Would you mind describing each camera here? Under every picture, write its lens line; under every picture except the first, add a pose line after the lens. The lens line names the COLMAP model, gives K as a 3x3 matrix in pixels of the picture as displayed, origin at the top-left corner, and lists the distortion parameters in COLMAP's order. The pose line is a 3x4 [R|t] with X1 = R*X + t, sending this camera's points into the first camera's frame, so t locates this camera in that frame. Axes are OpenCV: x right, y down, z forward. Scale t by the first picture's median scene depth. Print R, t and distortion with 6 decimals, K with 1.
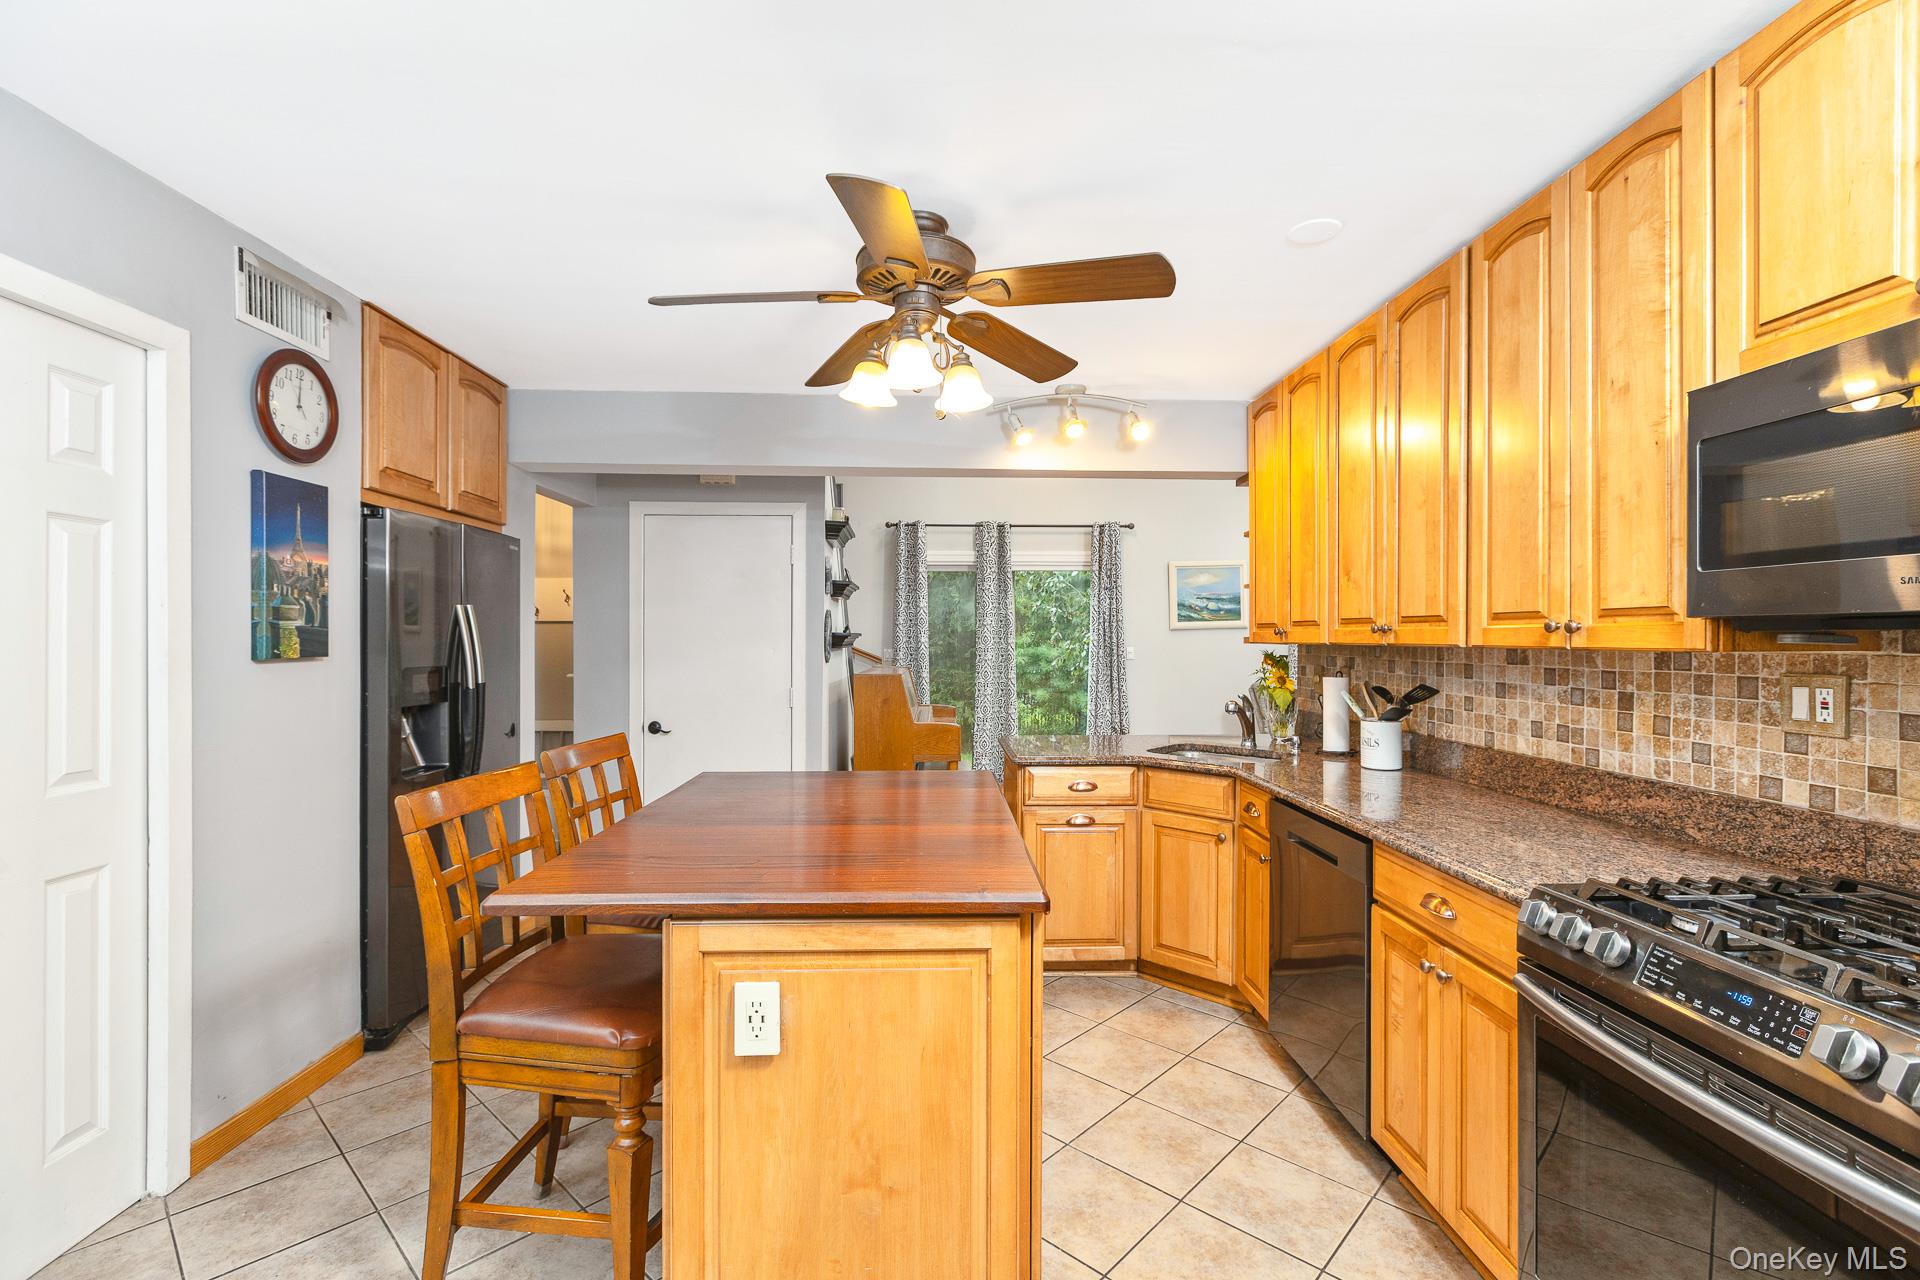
lens RADIAL K [[866.7, 0, 960.0], [0, 866.7, 640.0], [0, 0, 1]] dist [0.001666, 0.000083]
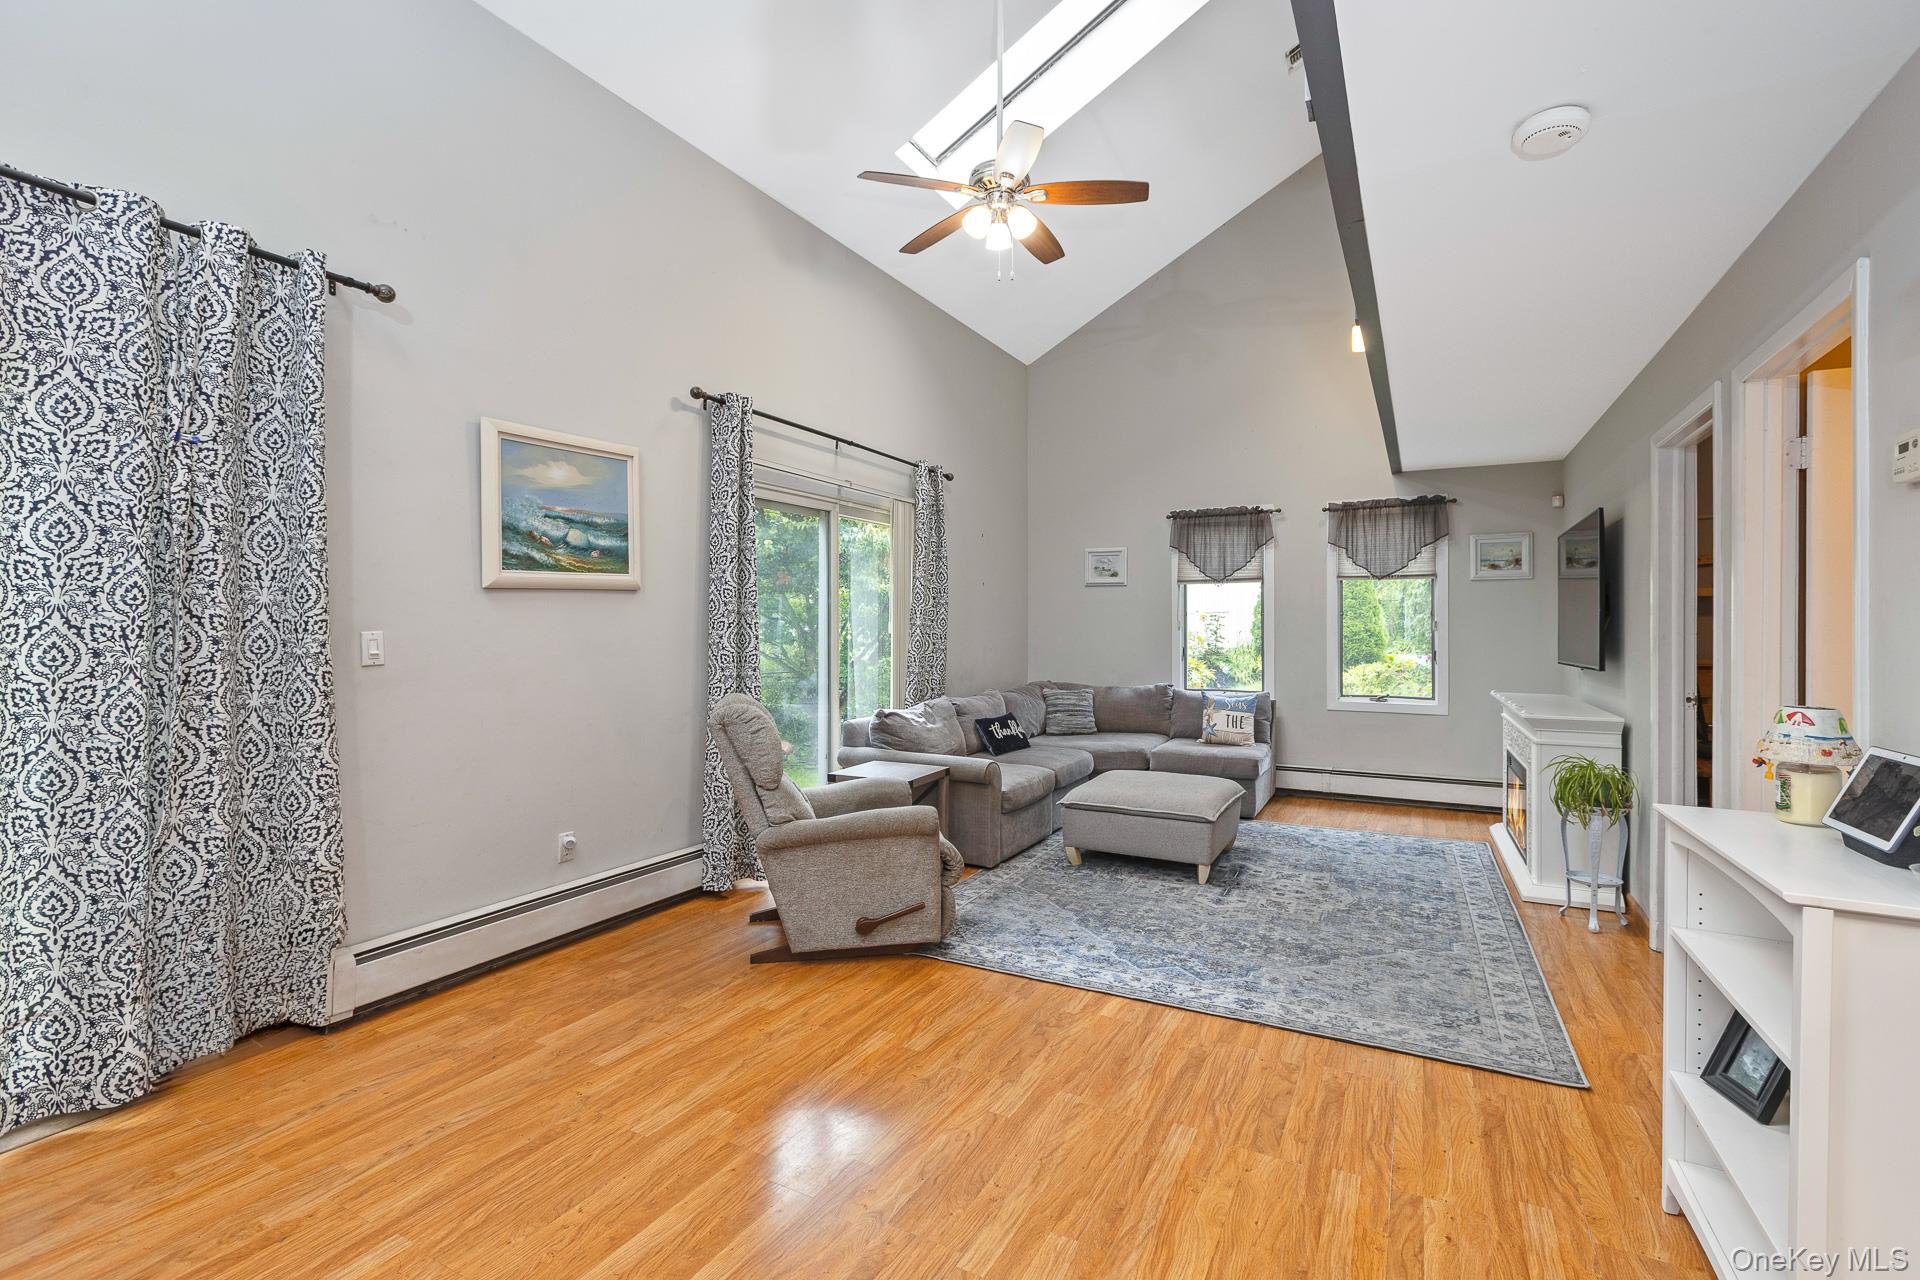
lens RADIAL K [[870.0, 0, 964.5], [0, 870.0, 624.7], [0, 0, 1]] dist [0.006810, 0.000303]
pose [[0.500892, 0.004212, 0.865500, 0.017544], [-0.002108, 0.999991, -0.003646, 0.021293], [-0.865507, 0.000002, 0.500896, 2.018589]]
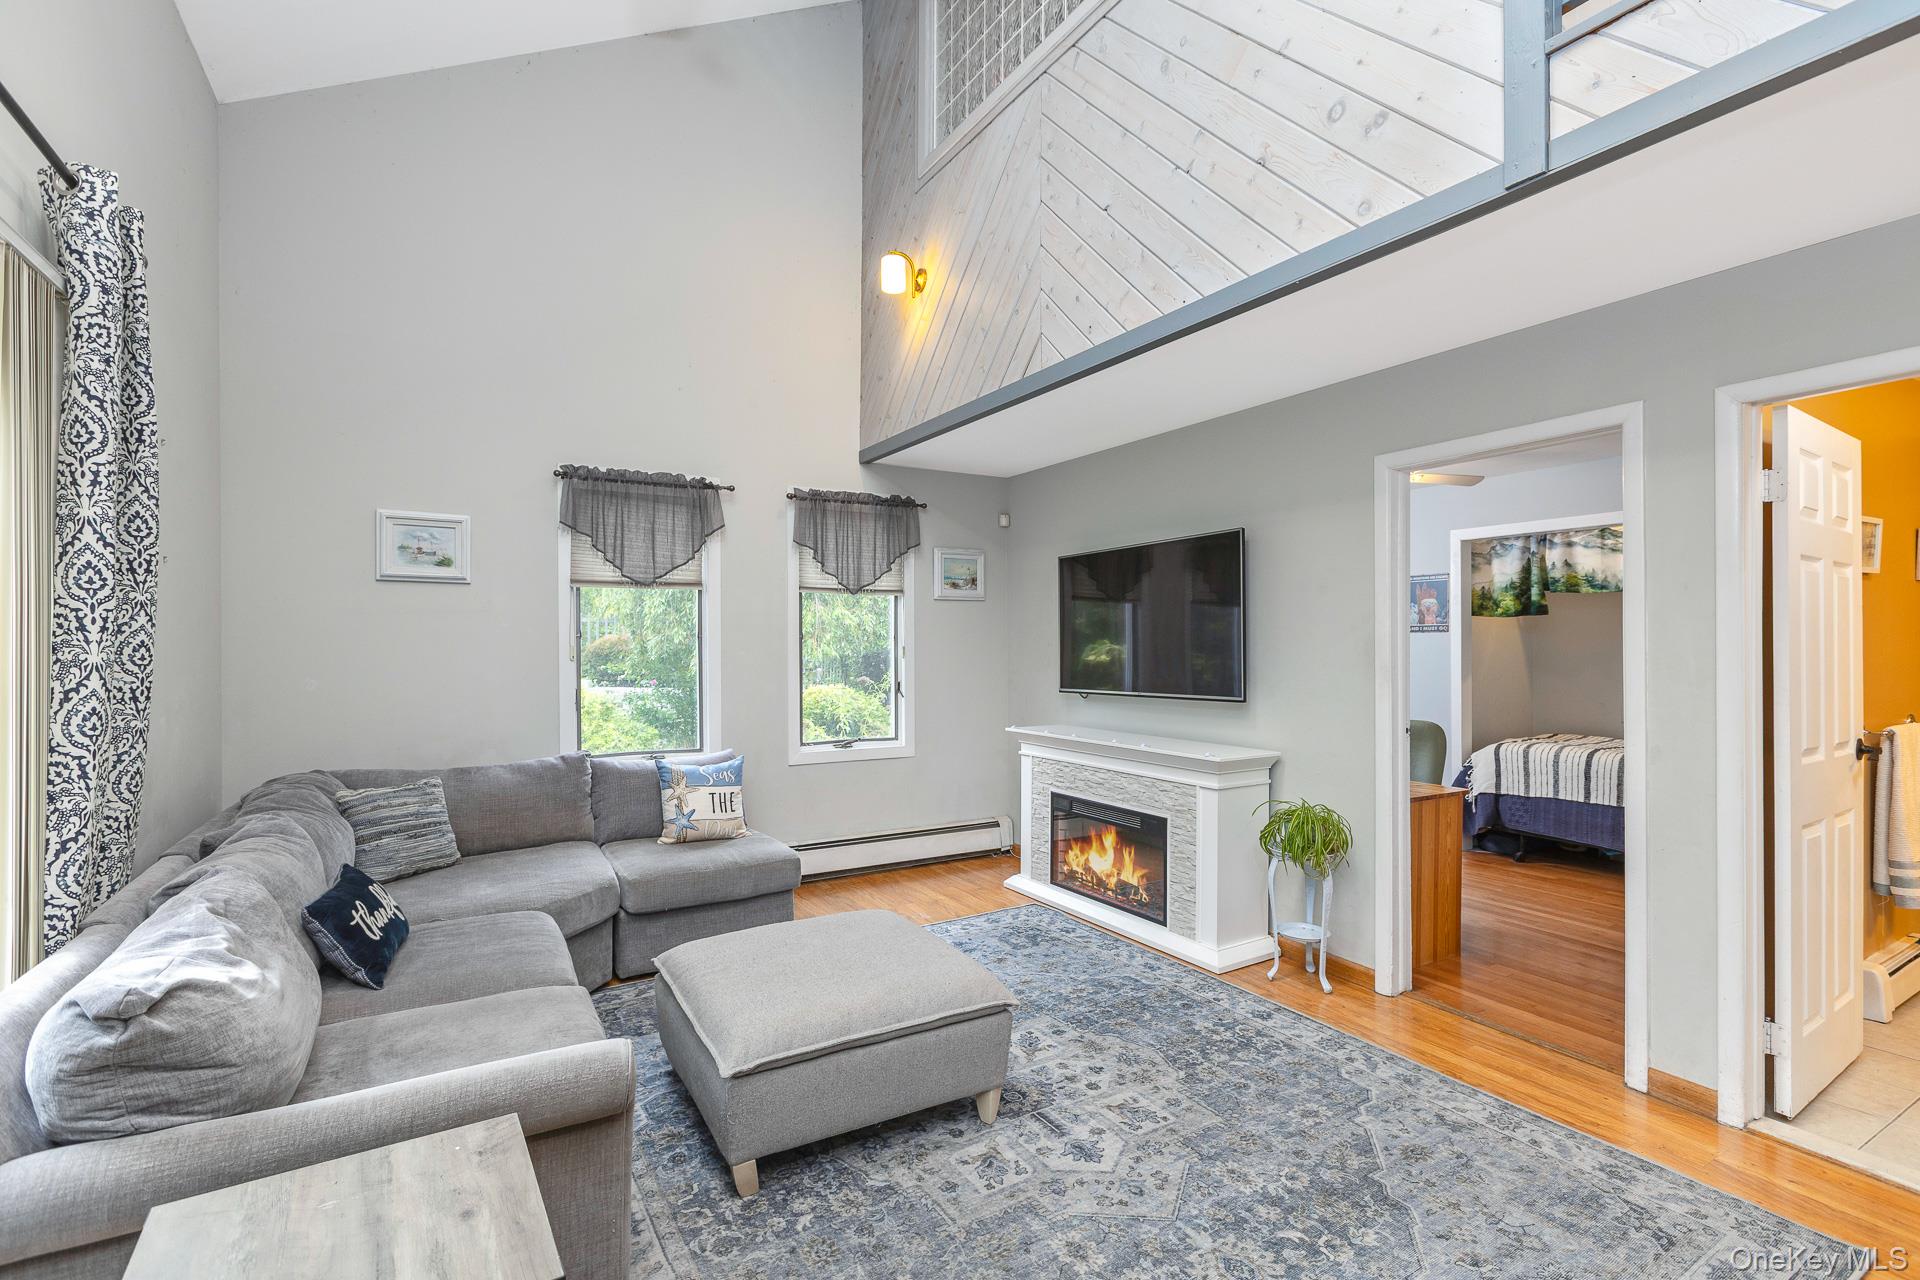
lens RADIAL K [[872.8, 0, 958.6], [0, 872.8, 651.0], [0, 0, 1]] dist [0.002748, 0.000397]
pose [[-0.472223, -0.001641, 0.881478, 0.962633], [0.003662, 0.999986, 0.003824, 0.001390], [-0.881471, 0.005034, -0.472210, 3.011165]]
